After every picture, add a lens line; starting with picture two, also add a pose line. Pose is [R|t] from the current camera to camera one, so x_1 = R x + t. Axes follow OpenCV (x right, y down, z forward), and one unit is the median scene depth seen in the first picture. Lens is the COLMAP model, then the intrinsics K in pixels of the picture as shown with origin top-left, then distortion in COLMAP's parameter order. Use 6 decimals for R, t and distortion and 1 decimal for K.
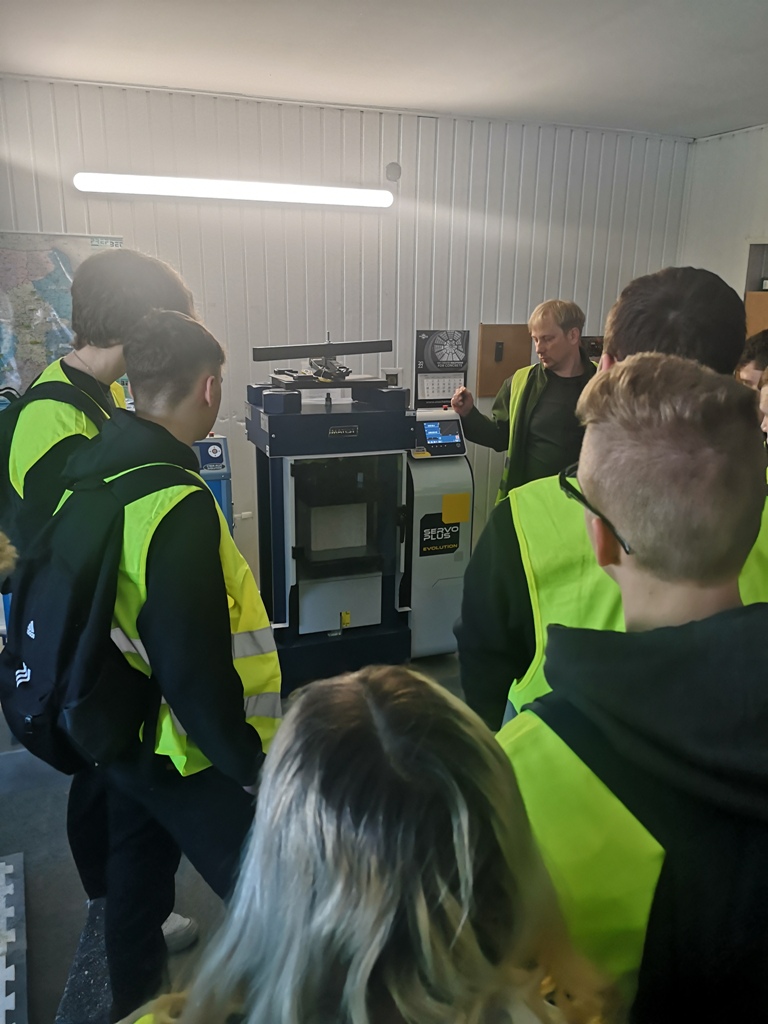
lens RADIAL K [[866.8, 0, 384.0], [0, 866.8, 512.0], [0, 0, 1]] dist [0.056285, -0.013202]
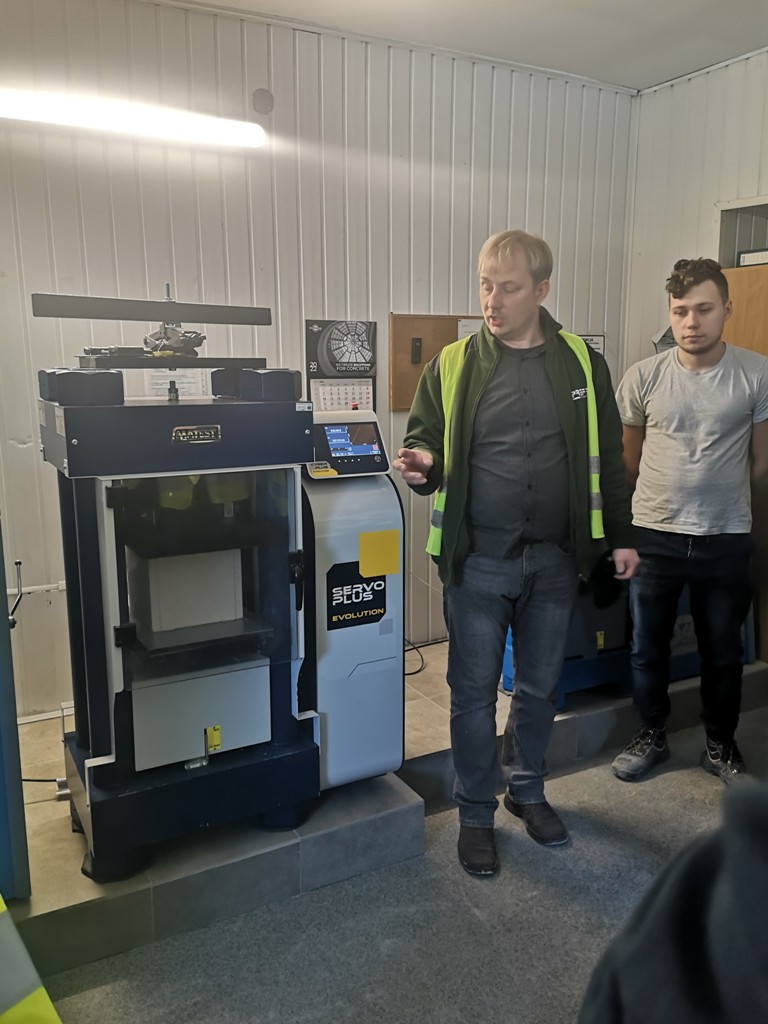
lens RADIAL K [[866.8, 0, 384.0], [0, 866.8, 512.0], [0, 0, 1]] dist [0.056285, -0.013202]
pose [[0.991238, -0.041438, 0.125416, 0.005335], [0.051647, 0.995514, -0.079275, 0.016844], [-0.121569, 0.085058, 0.988932, 0.347495]]
